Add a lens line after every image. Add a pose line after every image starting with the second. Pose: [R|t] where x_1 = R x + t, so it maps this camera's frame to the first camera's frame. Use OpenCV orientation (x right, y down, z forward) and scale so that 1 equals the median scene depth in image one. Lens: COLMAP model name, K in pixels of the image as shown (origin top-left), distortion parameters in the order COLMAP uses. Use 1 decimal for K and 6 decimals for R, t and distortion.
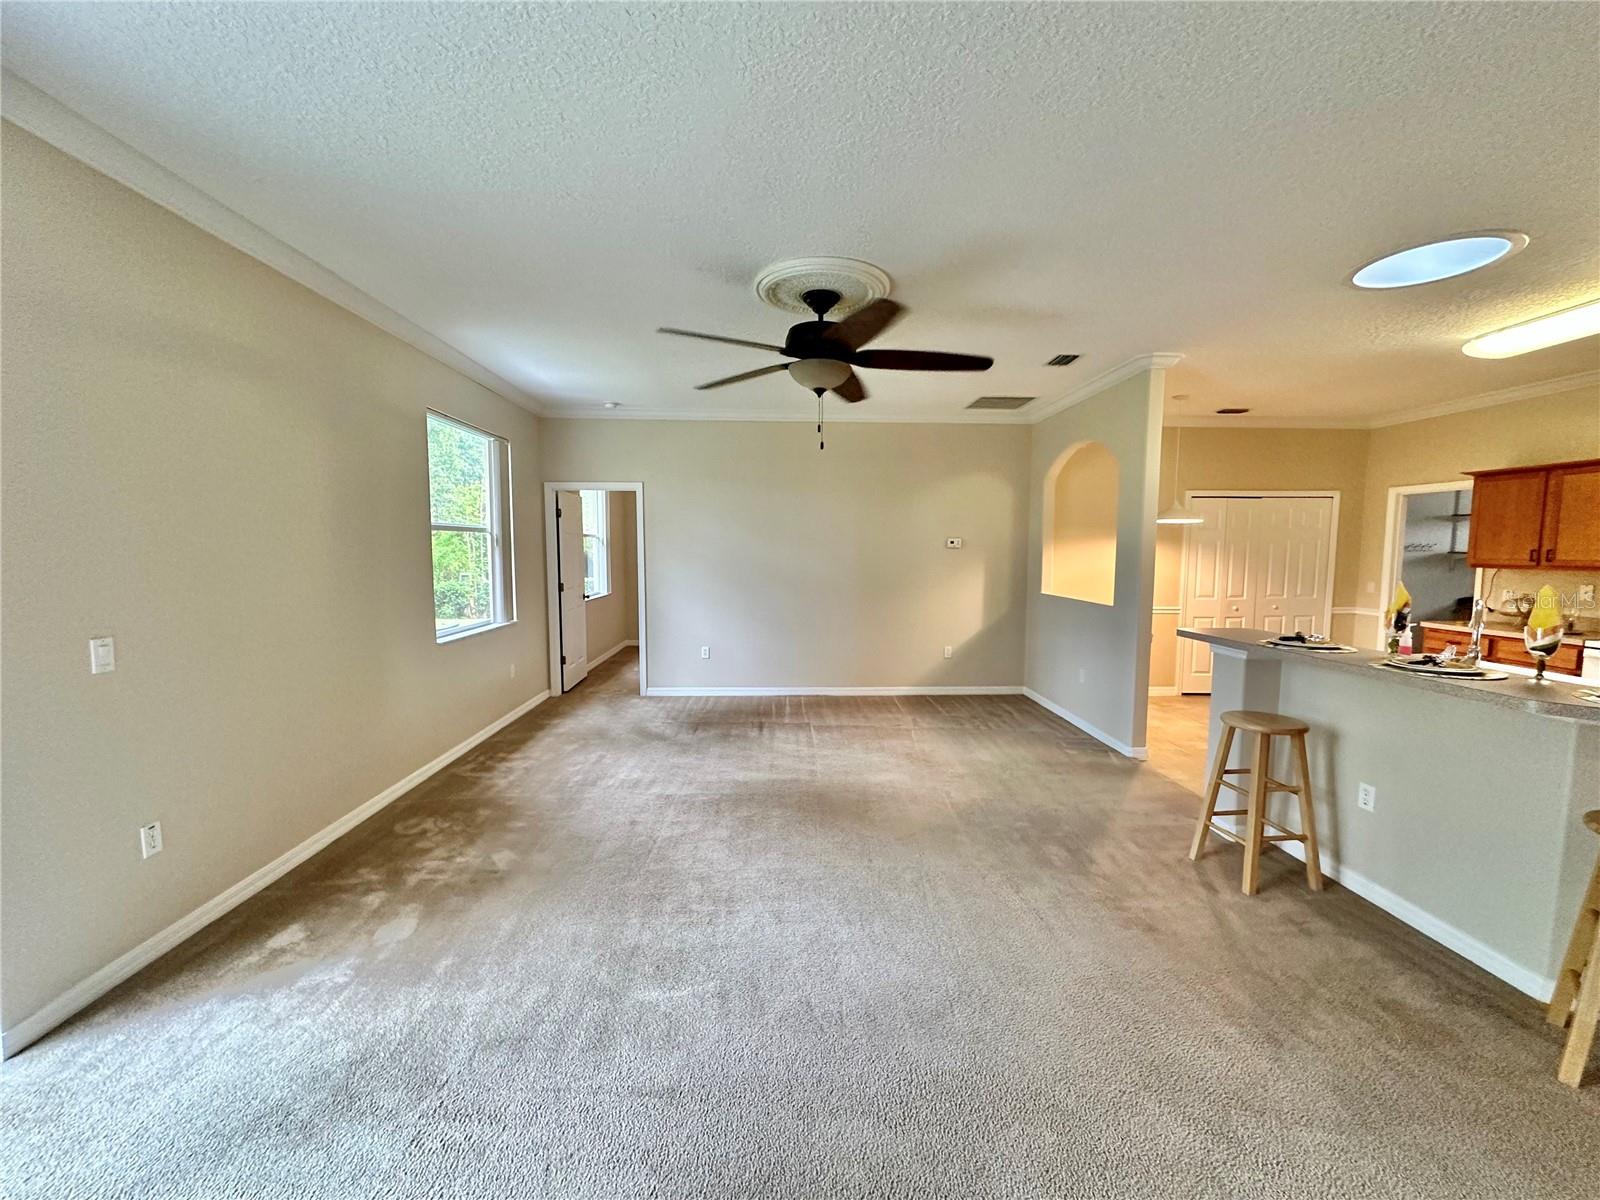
lens RADIAL K [[637.0, 0, 795.2], [0, 637.0, 601.5], [0, 0, 1]] dist [-0.000864, -0.000019]
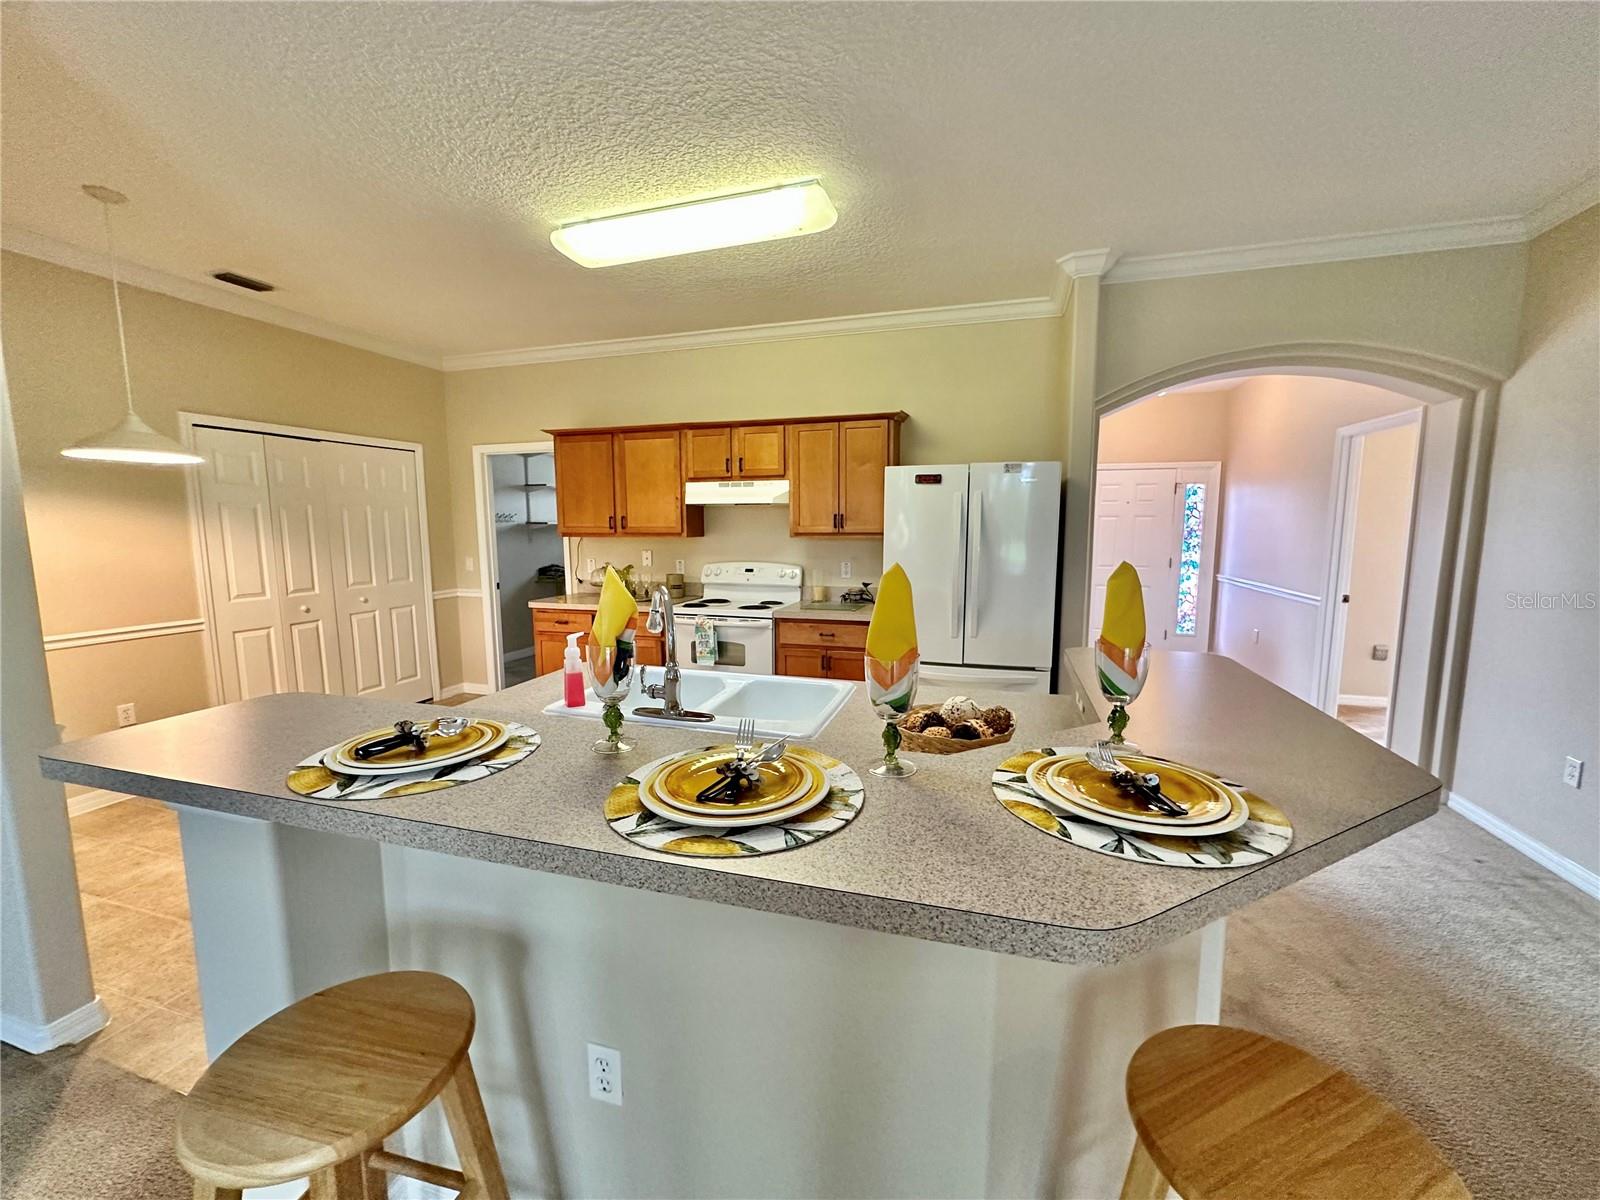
lens RADIAL K [[641.1, 0, 802.3], [0, 641.1, 601.3], [0, 0, 1]] dist [-0.002094, -0.000173]
pose [[0.324219, -0.116534, 0.938777, 0.307432], [0.084018, 0.992009, 0.094125, -0.019722], [-0.942244, 0.048357, 0.331419, 0.384160]]
